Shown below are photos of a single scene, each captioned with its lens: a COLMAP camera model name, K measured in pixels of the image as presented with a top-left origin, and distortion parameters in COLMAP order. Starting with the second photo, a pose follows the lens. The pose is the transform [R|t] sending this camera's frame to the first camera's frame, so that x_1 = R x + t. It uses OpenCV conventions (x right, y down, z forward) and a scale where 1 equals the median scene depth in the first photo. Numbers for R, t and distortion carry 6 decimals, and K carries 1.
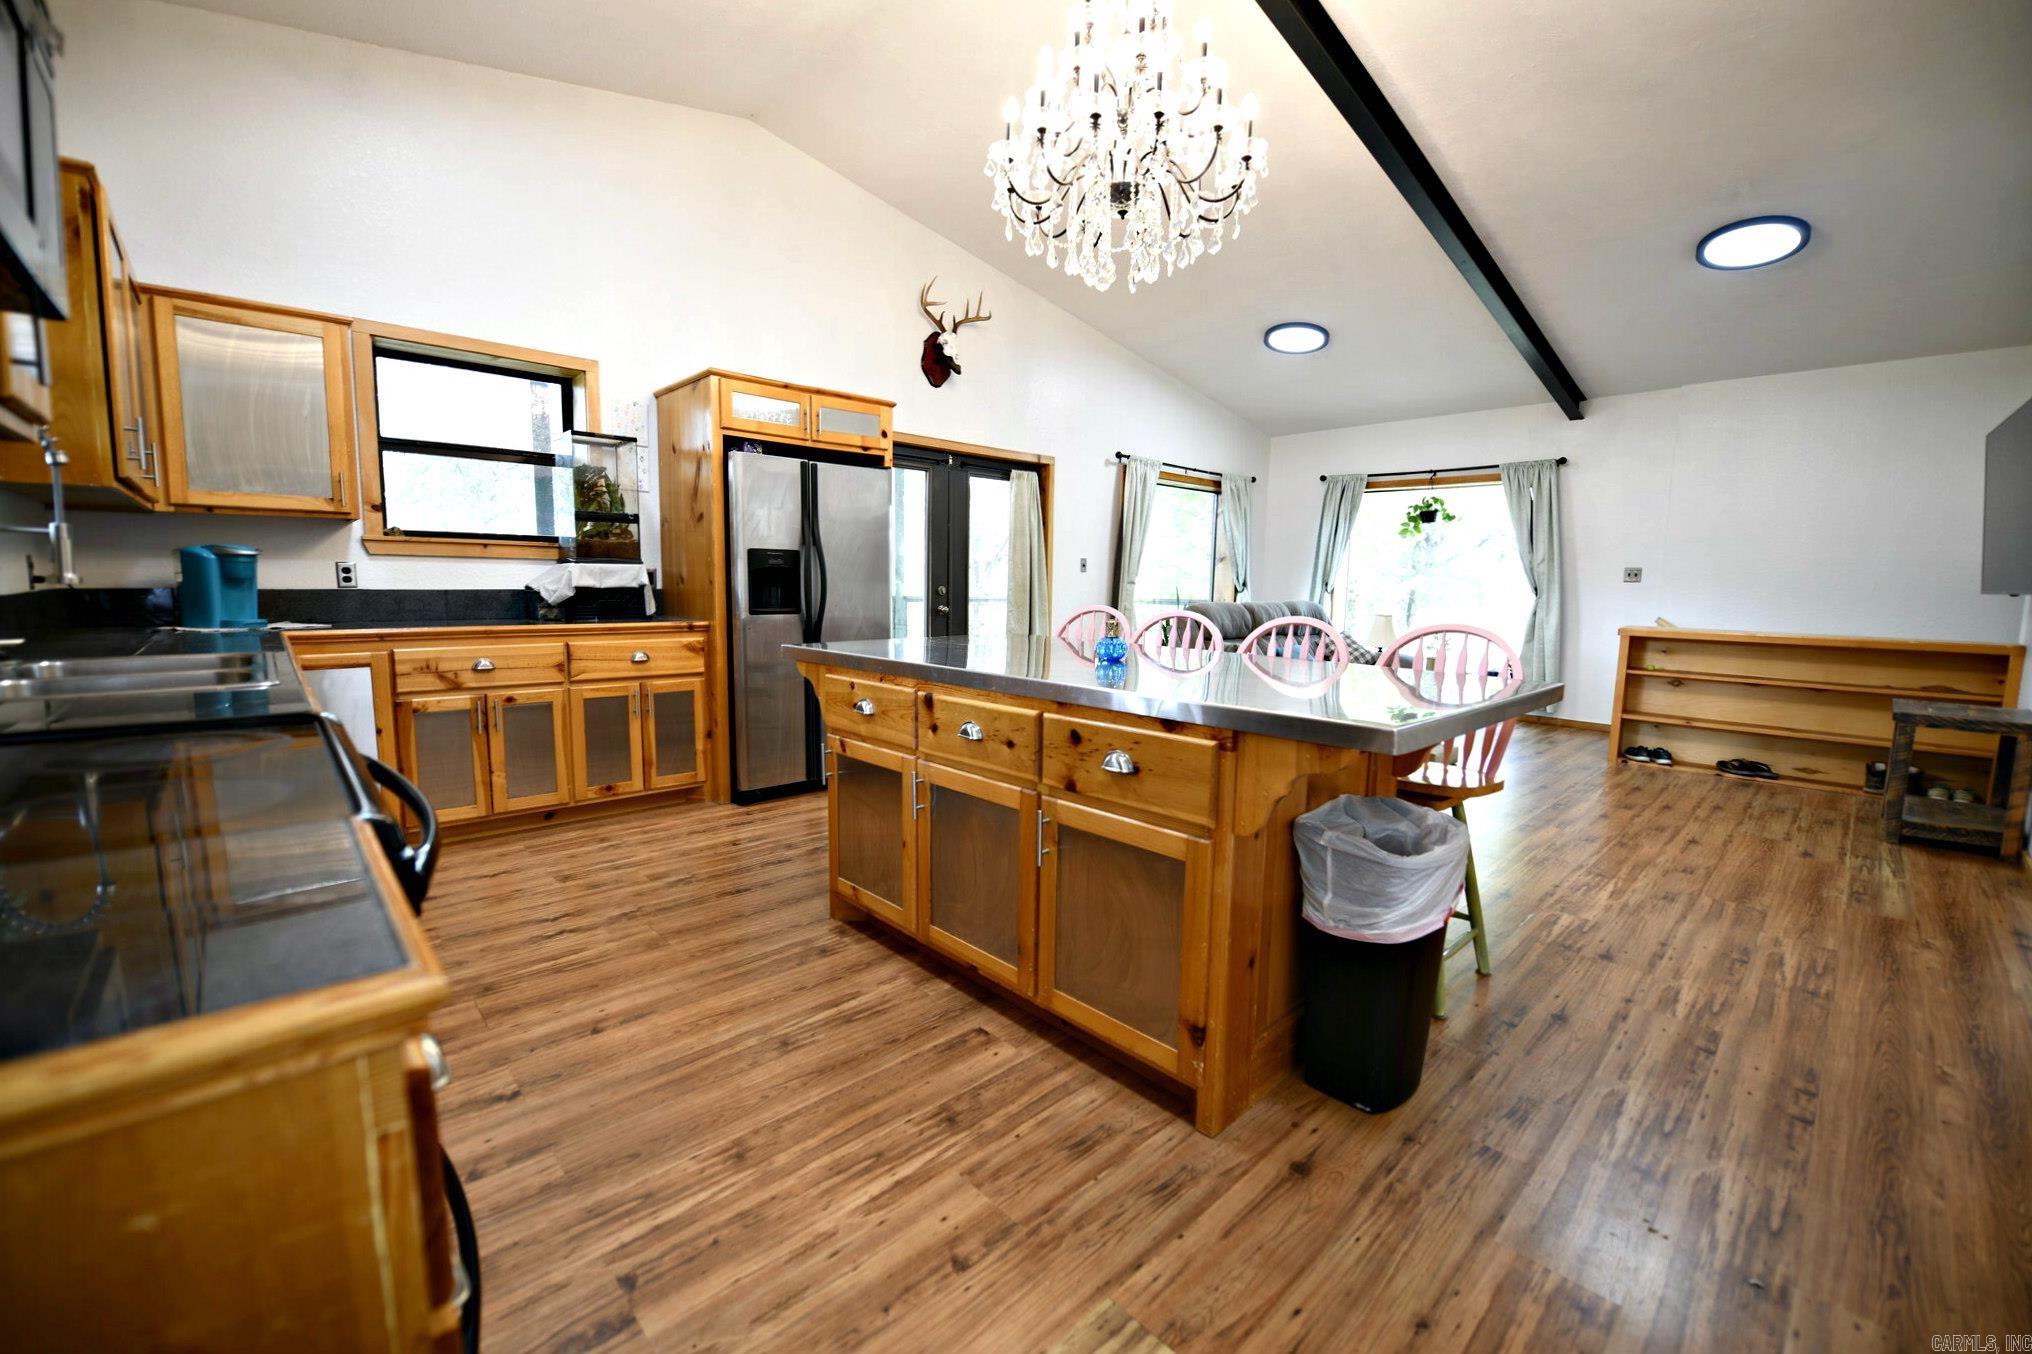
lens RADIAL K [[816.0, 0, 988.4], [0, 816.0, 687.5], [0, 0, 1]] dist [-0.018191, -0.000150]
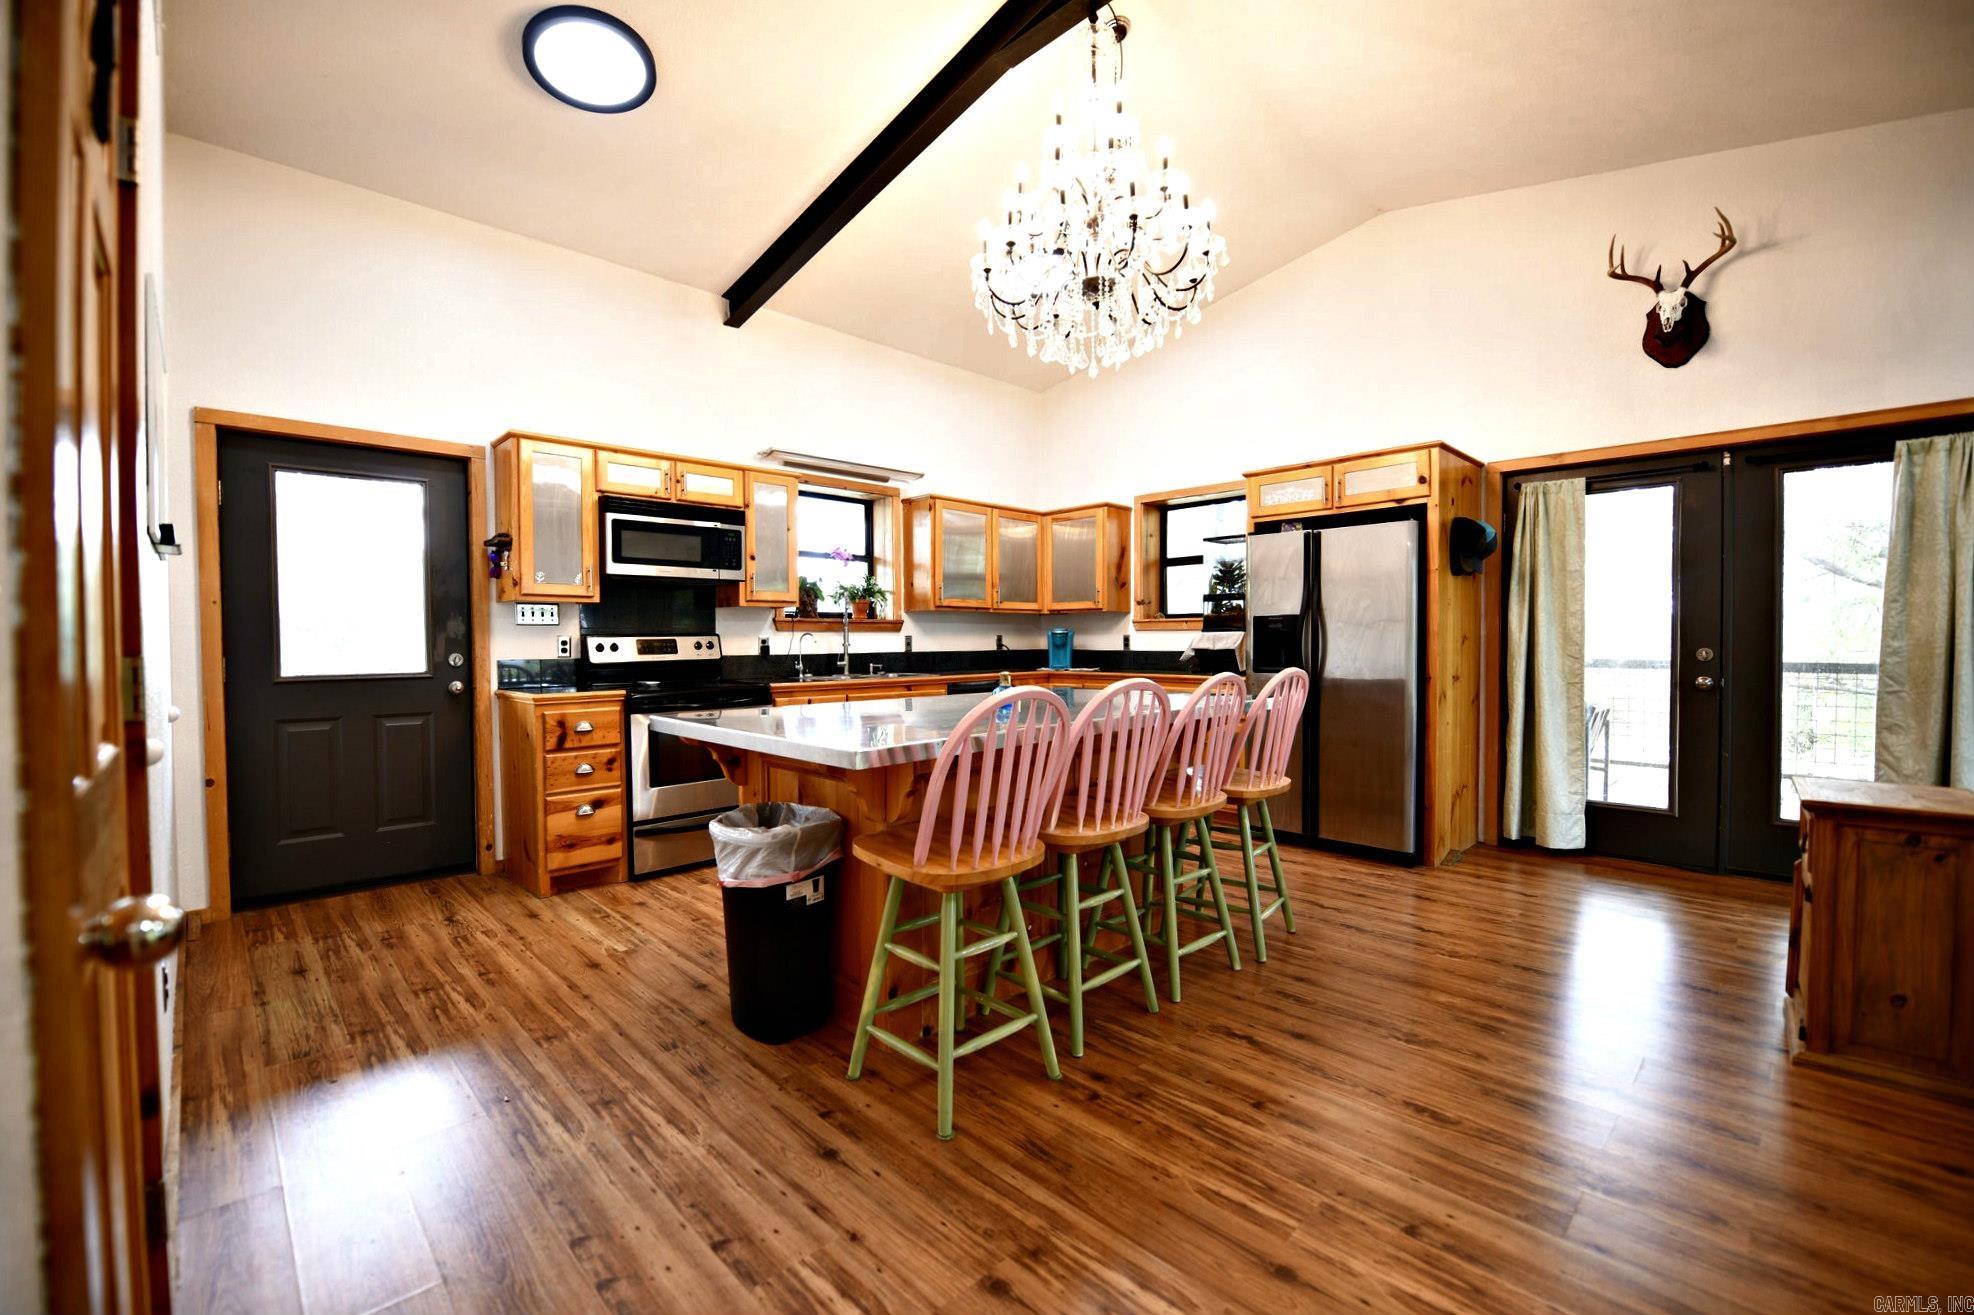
lens RADIAL K [[818.0, 0, 987.0], [0, 818.0, 657.5], [0, 0, 1]] dist [-0.020658, -0.000936]
pose [[0.032949, 0.001627, -0.999456, 1.026333], [-0.130489, 0.991446, -0.002688, -0.069978], [0.990902, 0.130507, 0.032879, 0.715490]]
